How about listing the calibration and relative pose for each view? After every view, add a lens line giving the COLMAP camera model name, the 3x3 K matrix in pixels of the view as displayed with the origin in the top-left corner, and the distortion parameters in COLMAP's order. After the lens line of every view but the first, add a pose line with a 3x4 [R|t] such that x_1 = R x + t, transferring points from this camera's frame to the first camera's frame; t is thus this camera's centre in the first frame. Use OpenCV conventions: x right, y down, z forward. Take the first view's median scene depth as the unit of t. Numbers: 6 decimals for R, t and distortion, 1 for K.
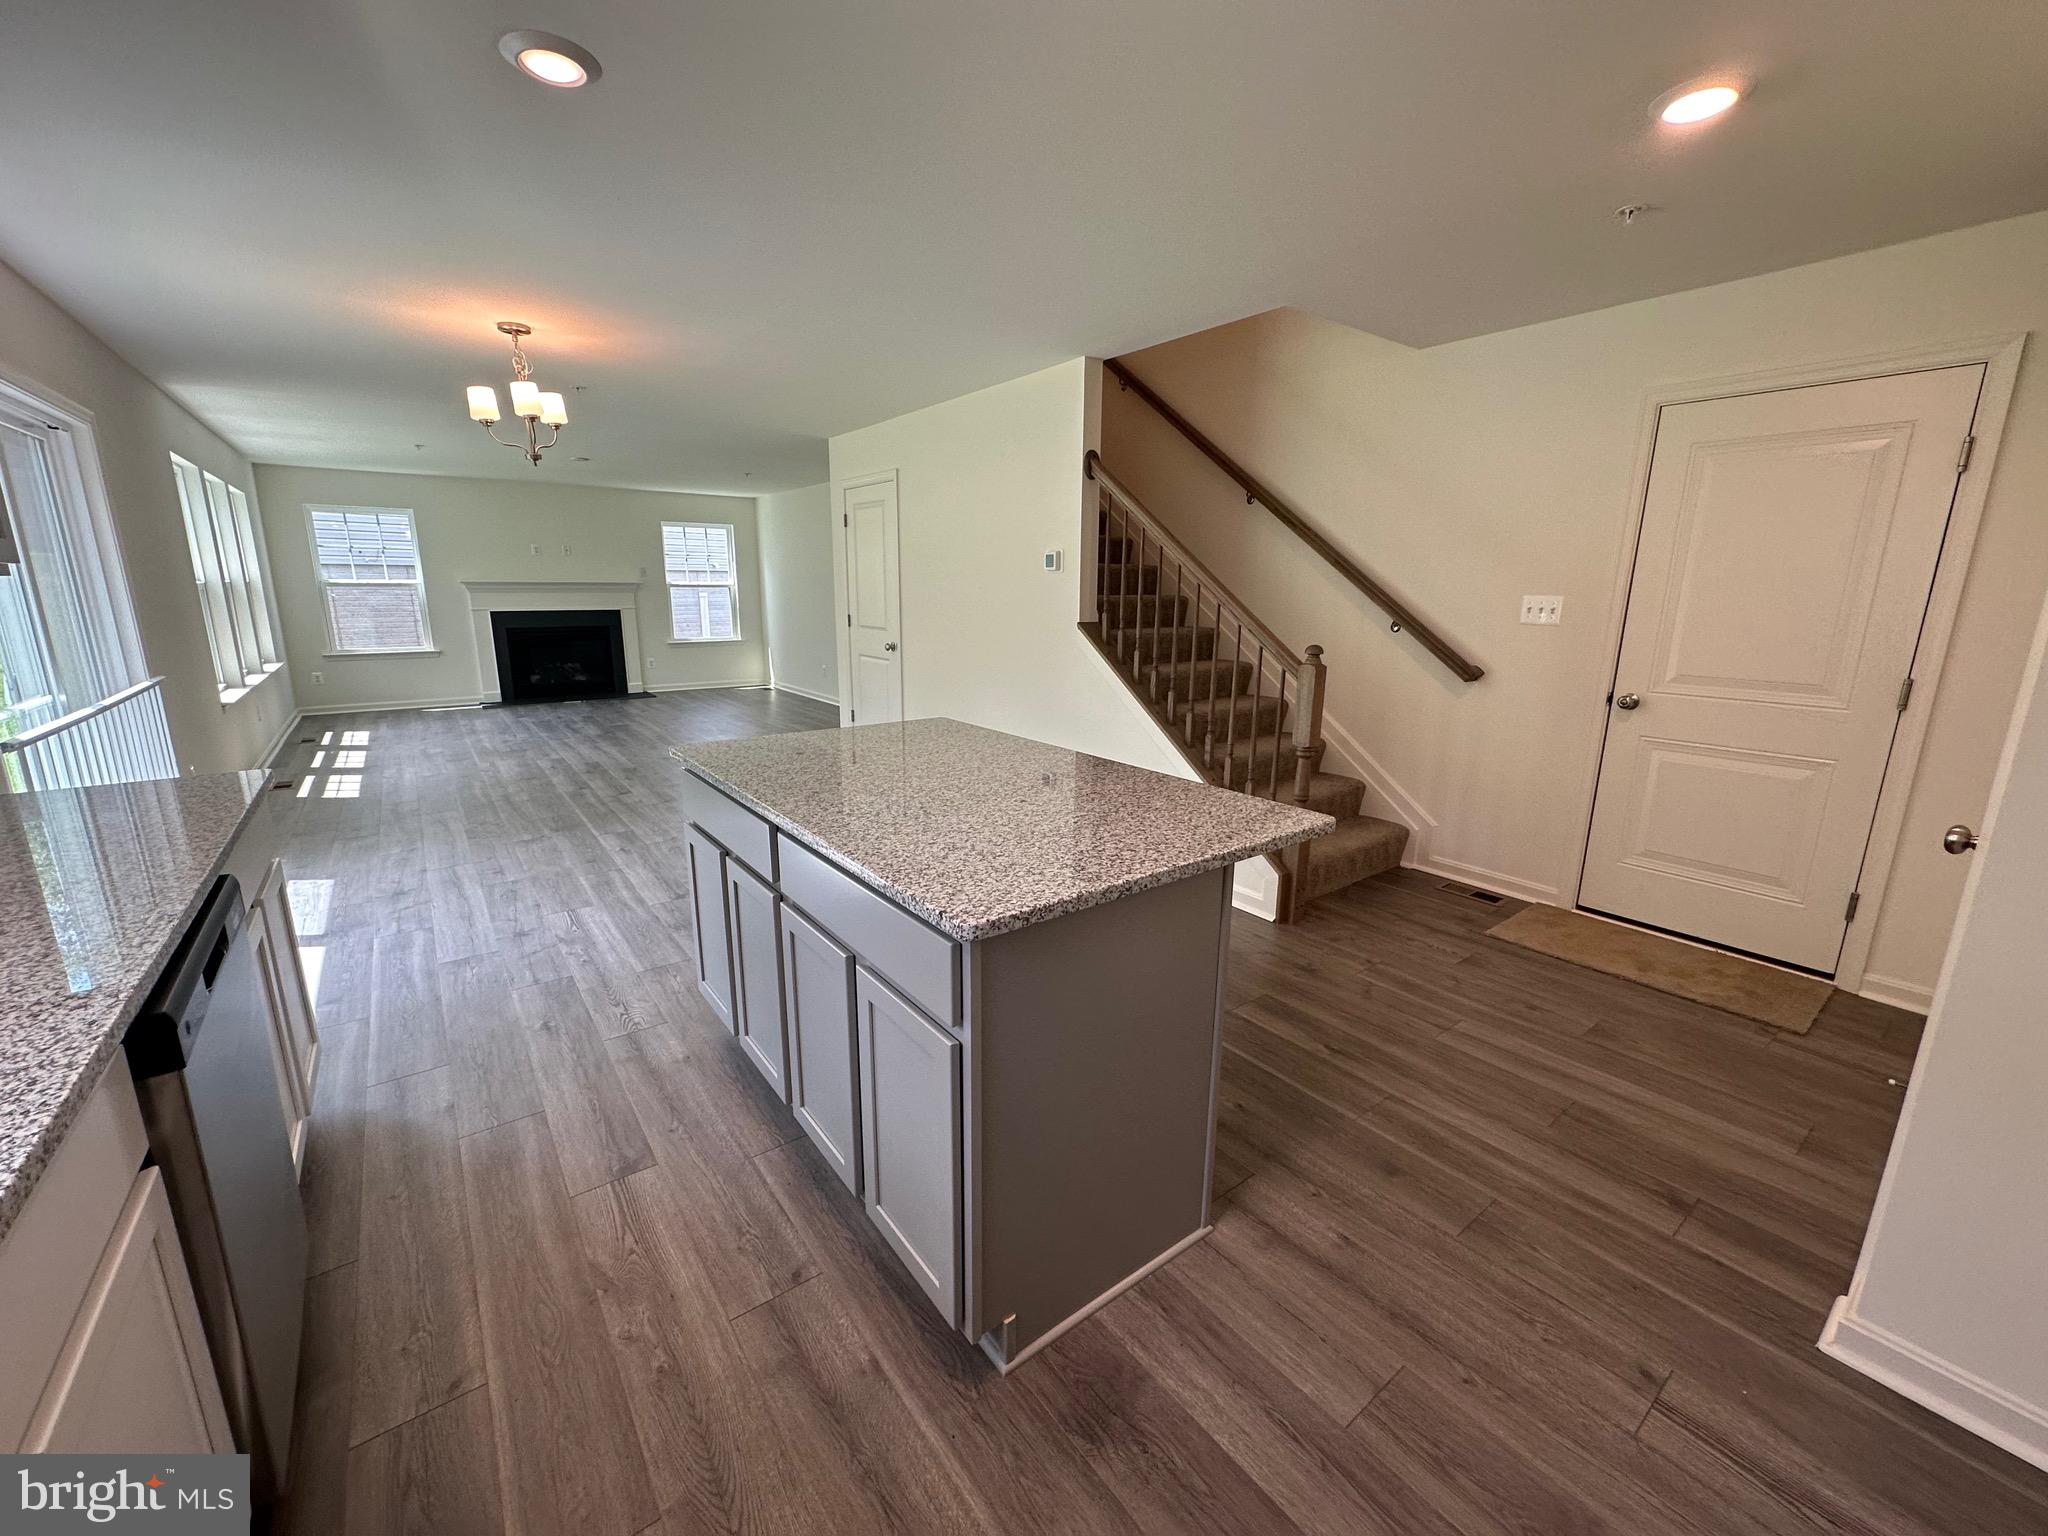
lens RADIAL K [[814.9, 0, 1024.0], [0, 814.9, 768.0], [0, 0, 1]] dist [-0.001635, 0.000017]
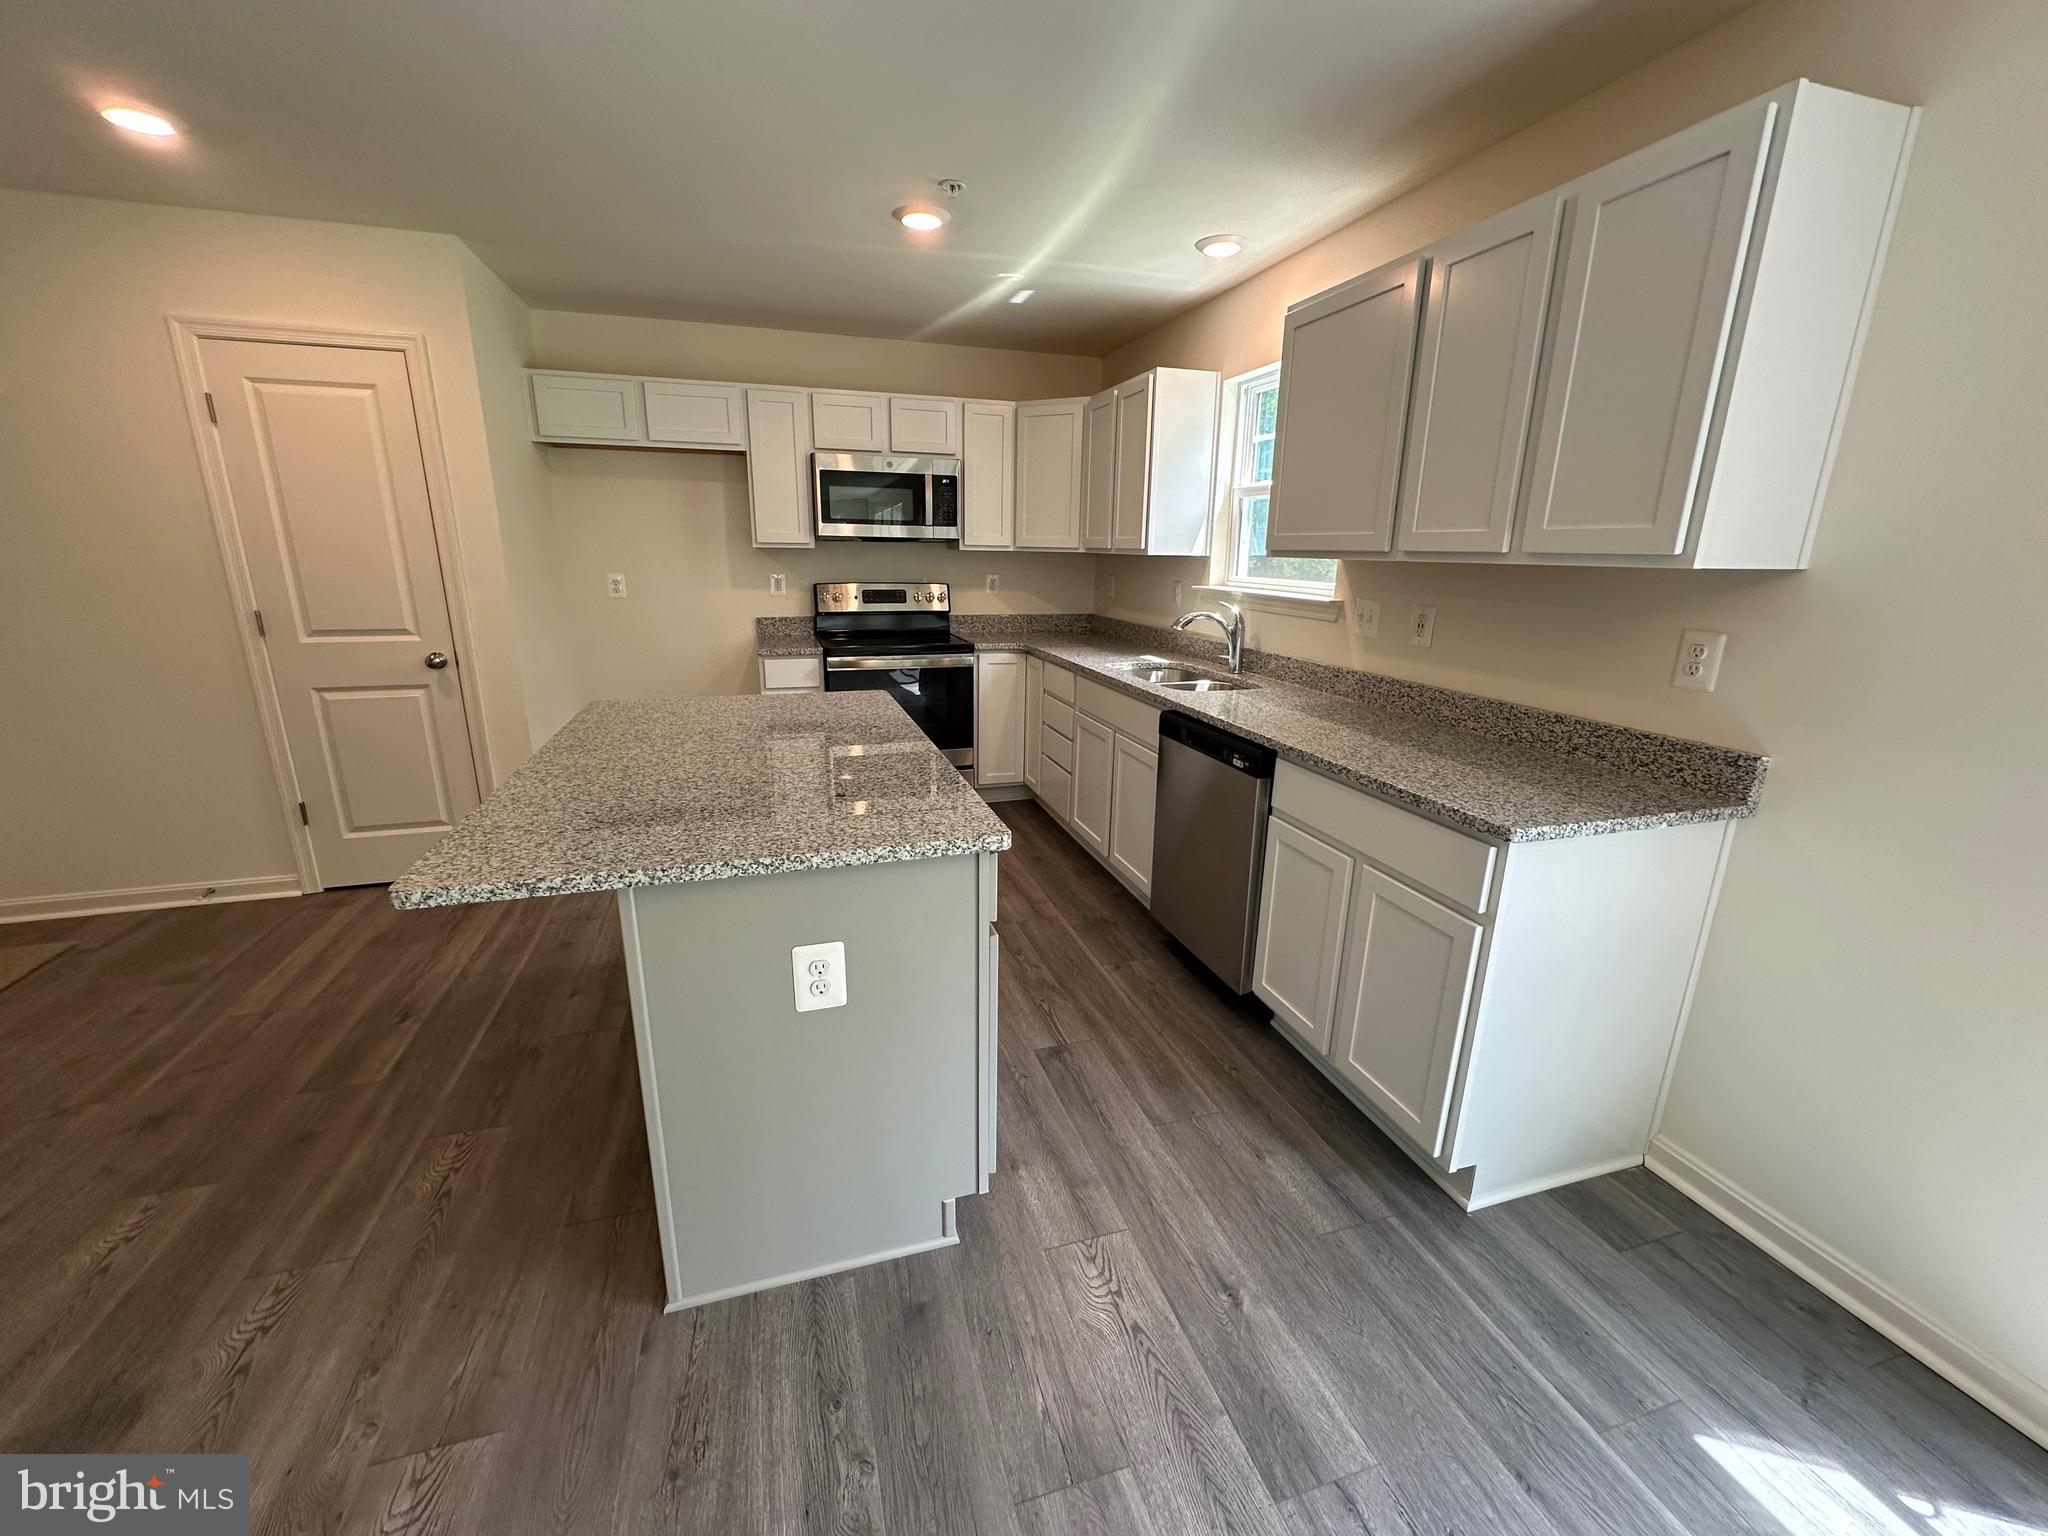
lens RADIAL K [[814.9, 0, 1024.0], [0, 814.9, 768.0], [0, 0, 1]] dist [-0.001635, 0.000017]
pose [[-0.939835, -0.109092, 0.323742, -0.395896], [0.055084, 0.886853, 0.458757, -0.216213], [-0.337158, 0.448989, -0.827486, 0.919715]]
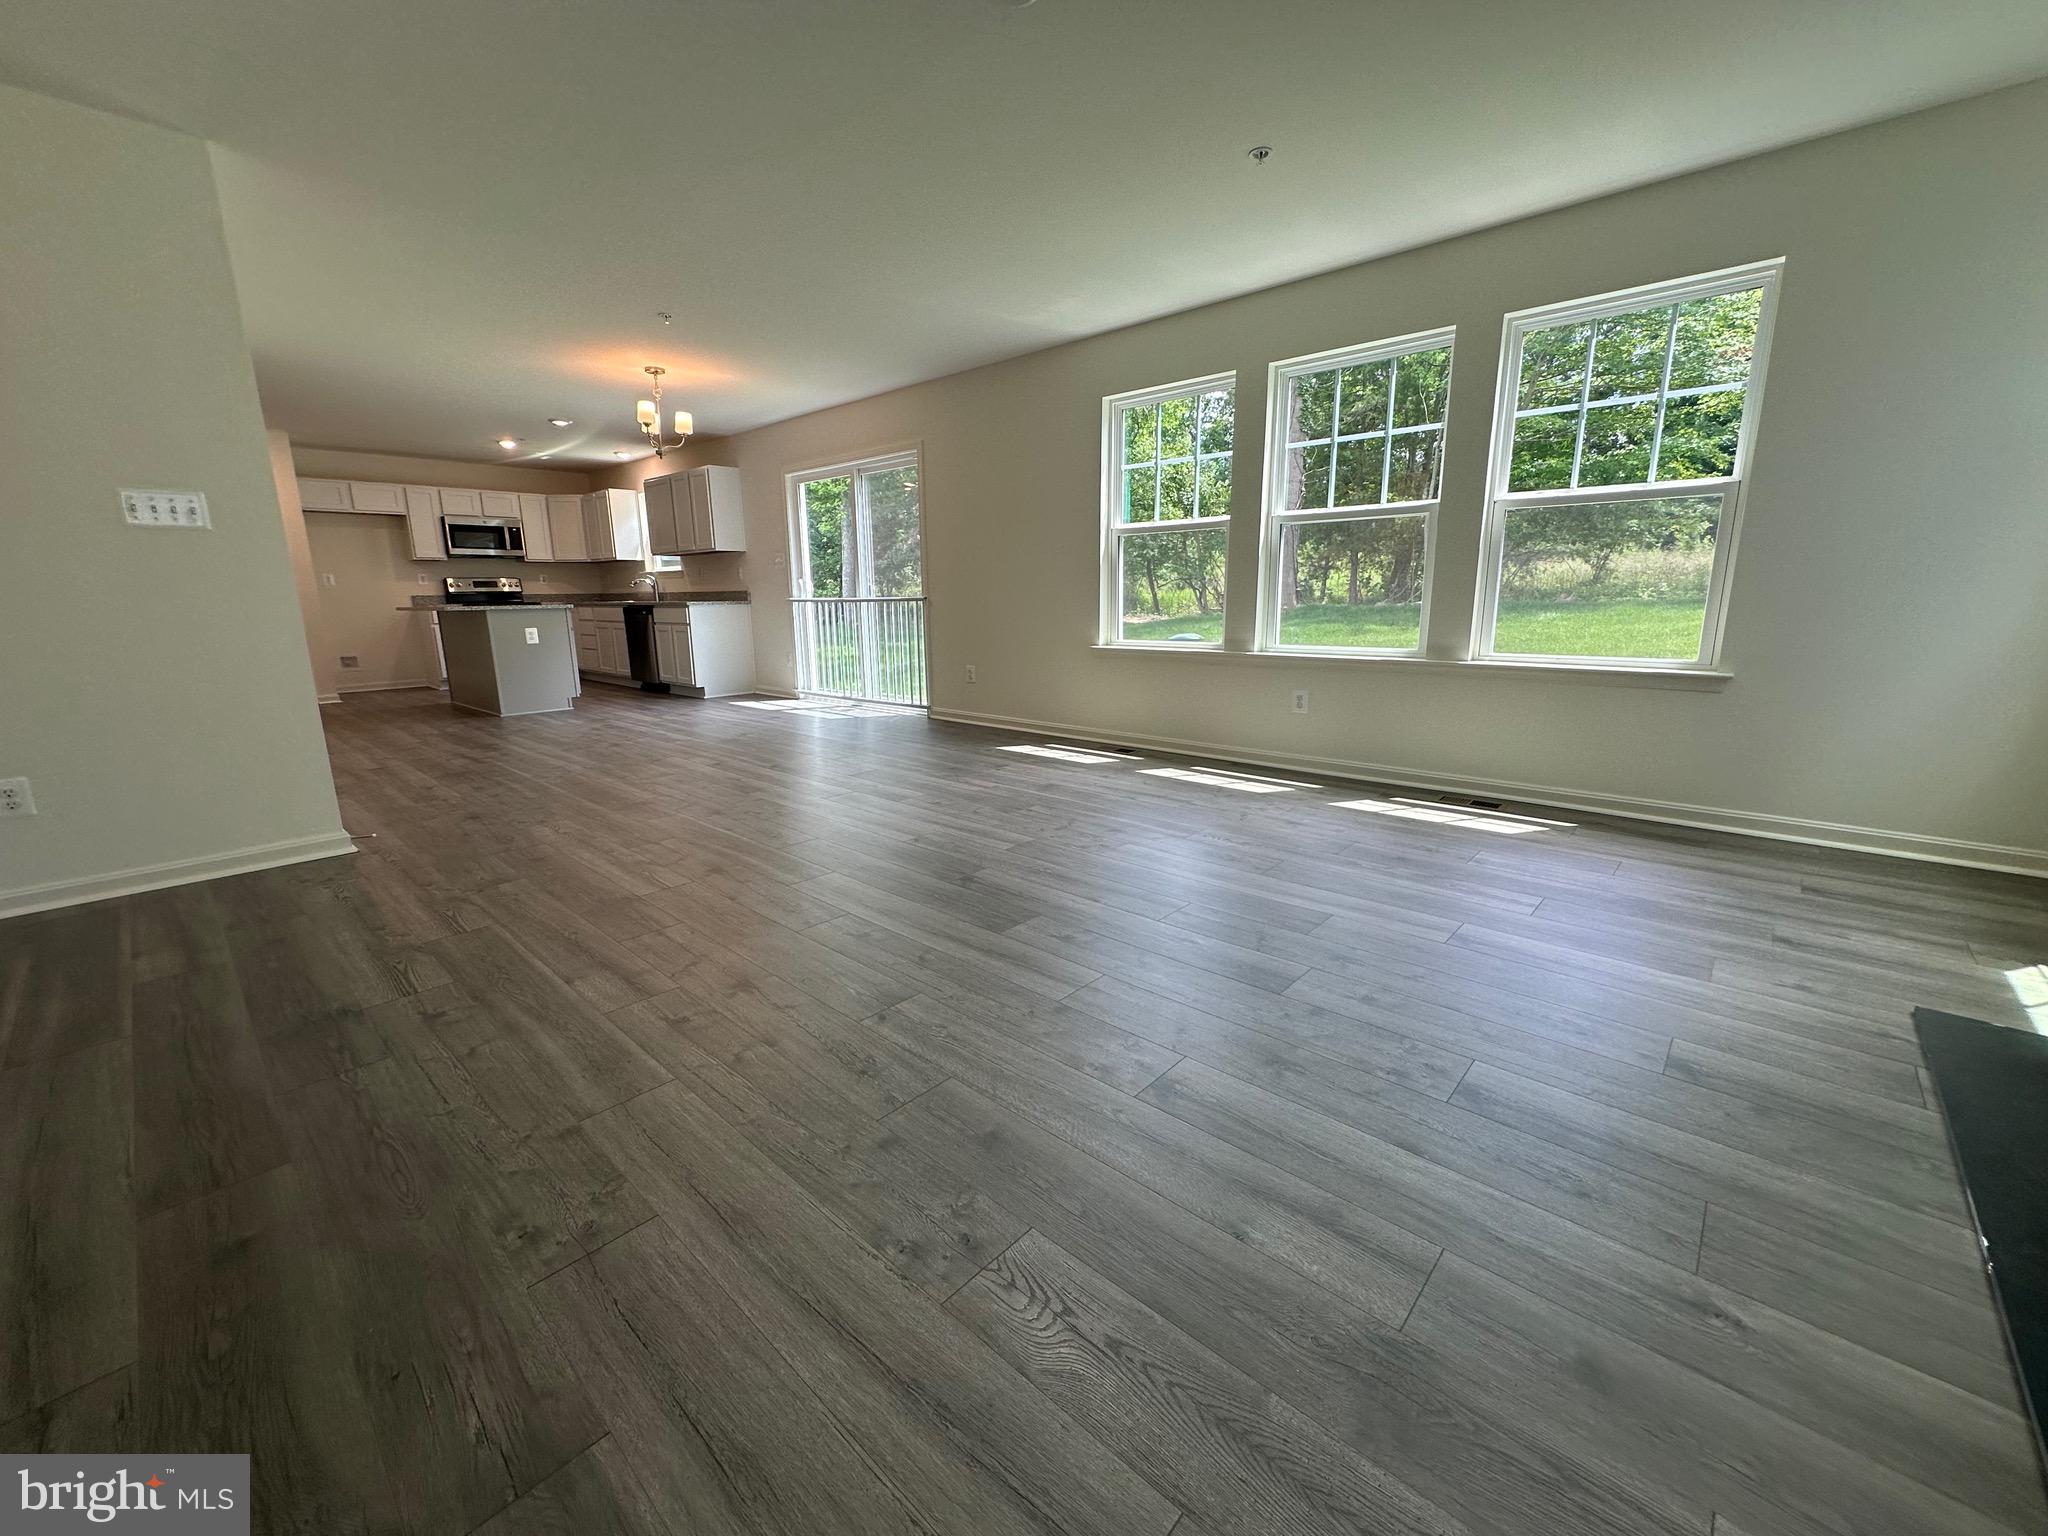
lens RADIAL K [[811.4, 0, 1024.0], [0, 811.4, 768.0], [0, 0, 1]] dist [-0.000963, -0.000175]
pose [[-0.983272, 0.042301, -0.177161, -0.924756], [-0.036568, 0.907007, 0.419524, -0.482061], [0.178432, 0.418985, -0.890288, 2.568607]]
